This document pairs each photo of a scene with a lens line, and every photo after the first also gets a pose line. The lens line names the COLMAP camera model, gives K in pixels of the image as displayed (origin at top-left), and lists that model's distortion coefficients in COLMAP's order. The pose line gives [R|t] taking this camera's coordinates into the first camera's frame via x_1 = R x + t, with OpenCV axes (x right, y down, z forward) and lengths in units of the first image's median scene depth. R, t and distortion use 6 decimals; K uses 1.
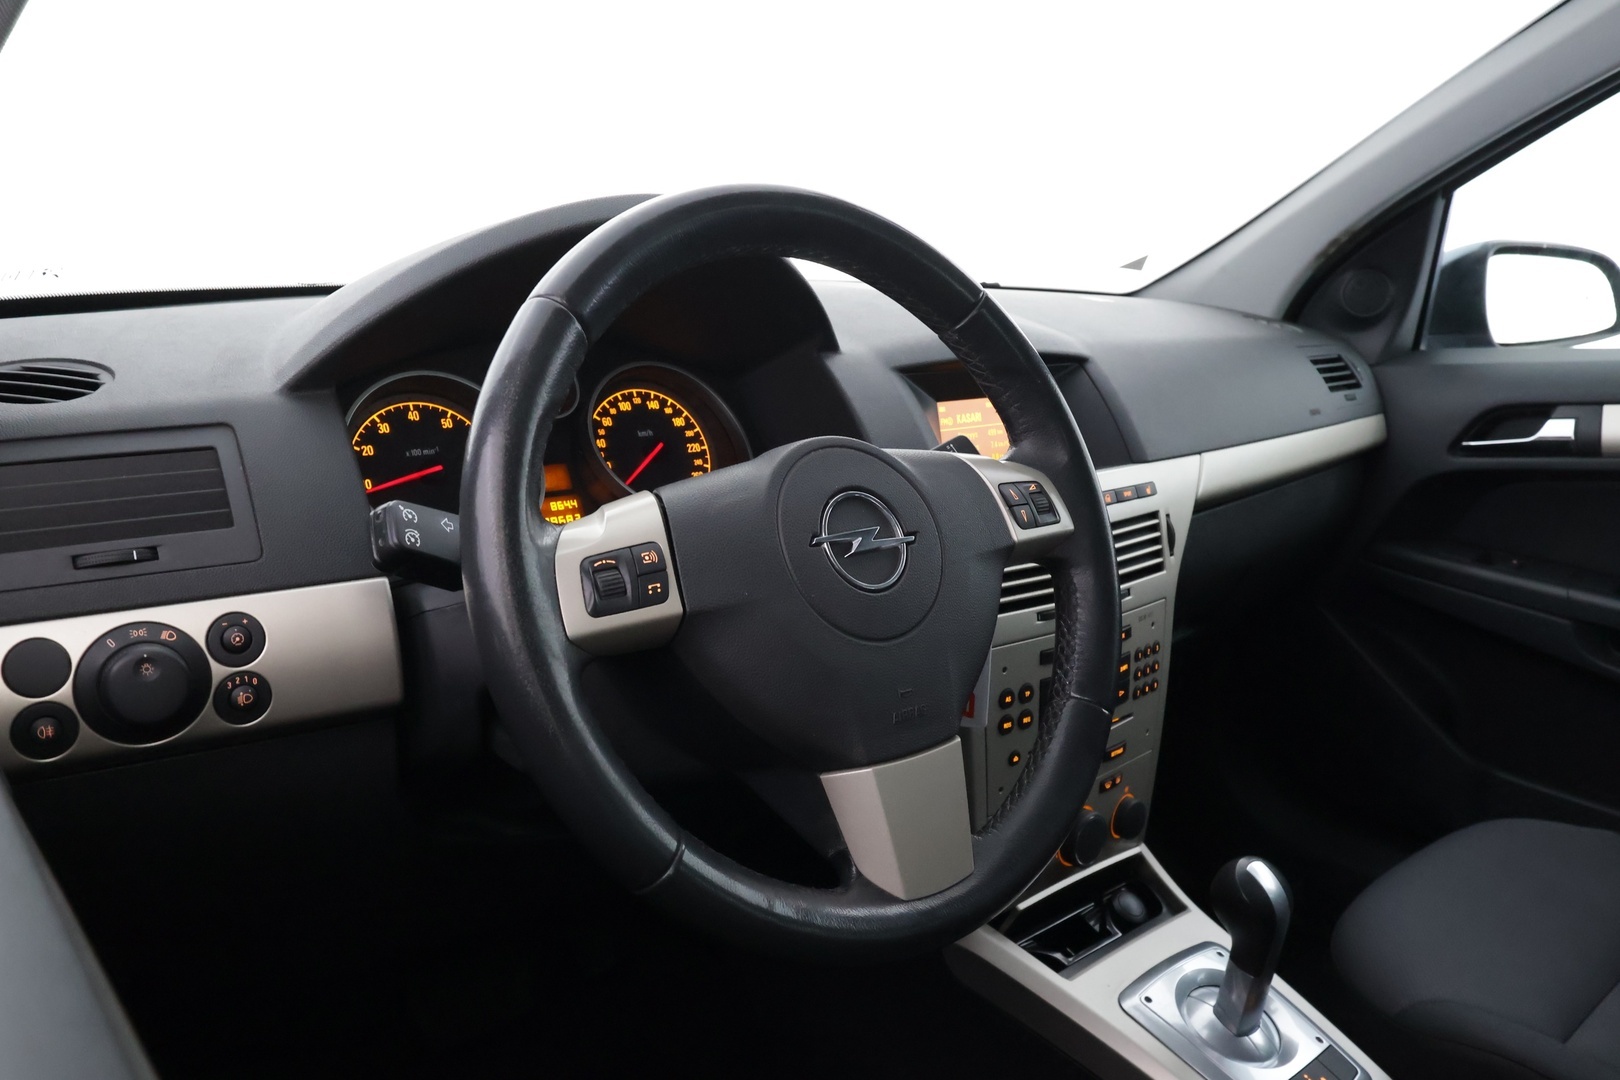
lens RADIAL K [[1276.8, 0, 808.0], [0, 1276.8, 541.0], [0, 0, 1]] dist [-0.003500, 0.006897]
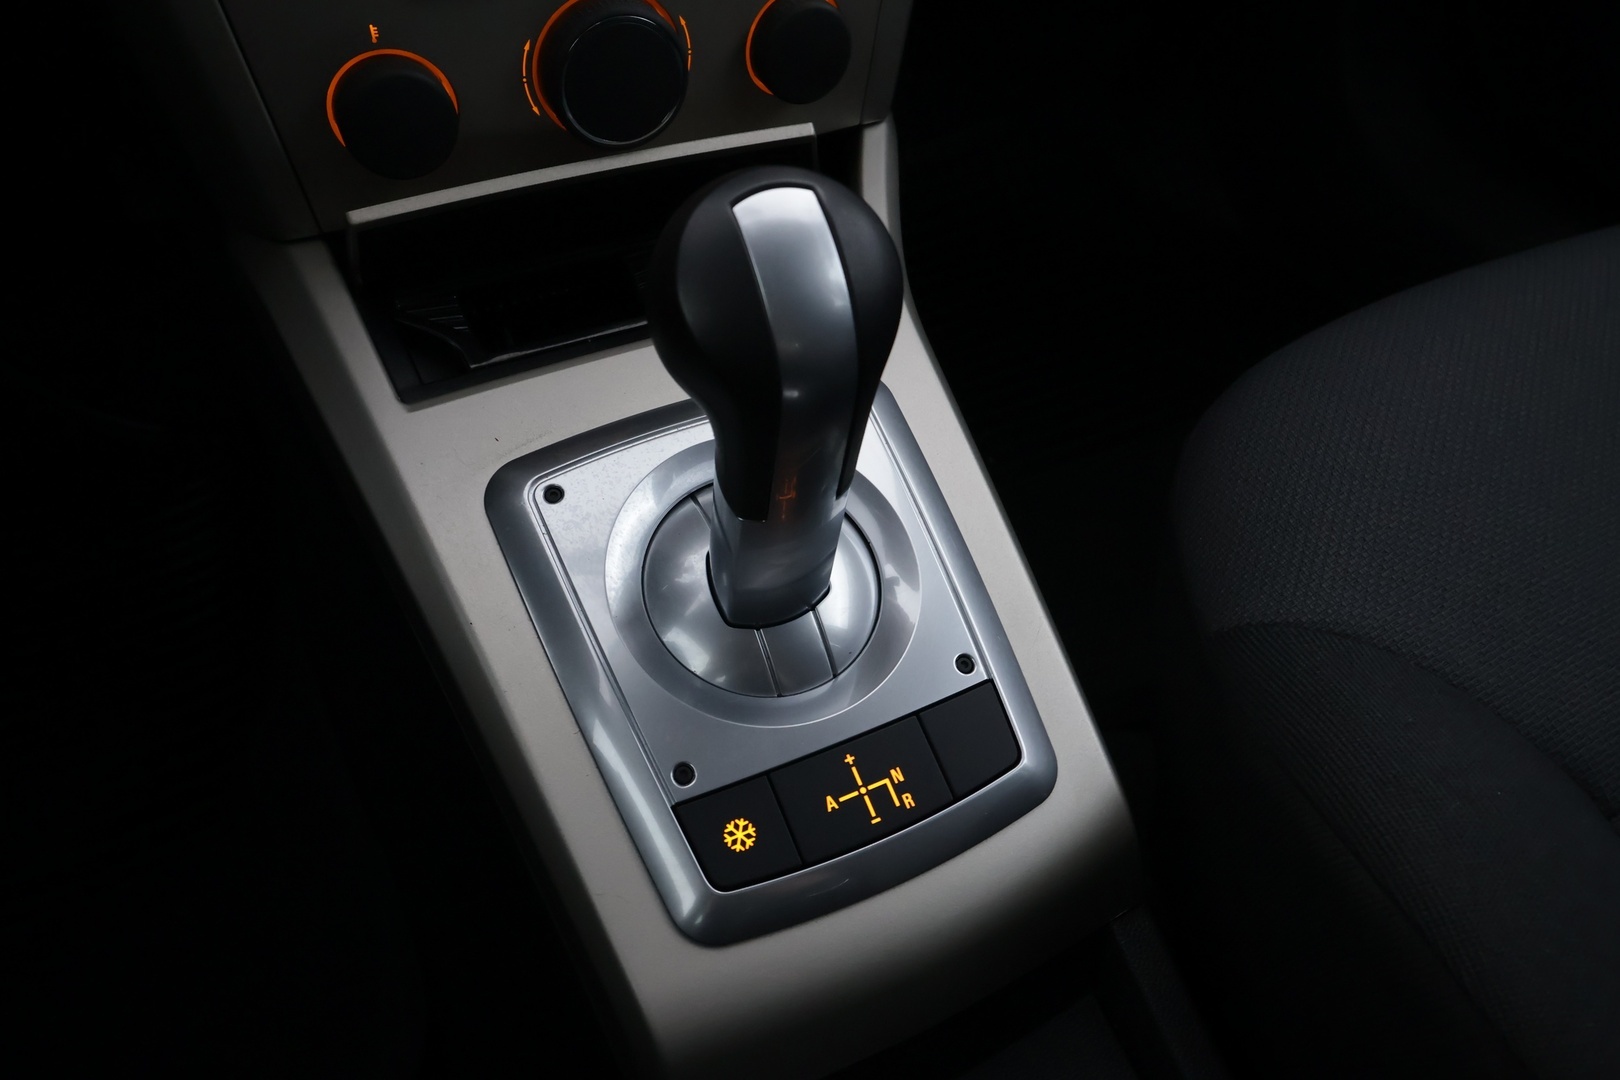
lens RADIAL K [[1141.2, 0, 820.7], [0, 1141.2, 546.5], [0, 0, 1]] dist [-0.003123, -0.000324]
pose [[0.965424, 0.207998, -0.157139, 0.362331], [-0.083202, 0.817128, 0.570421, 0.143458], [0.247049, -0.537624, 0.806181, 0.643627]]
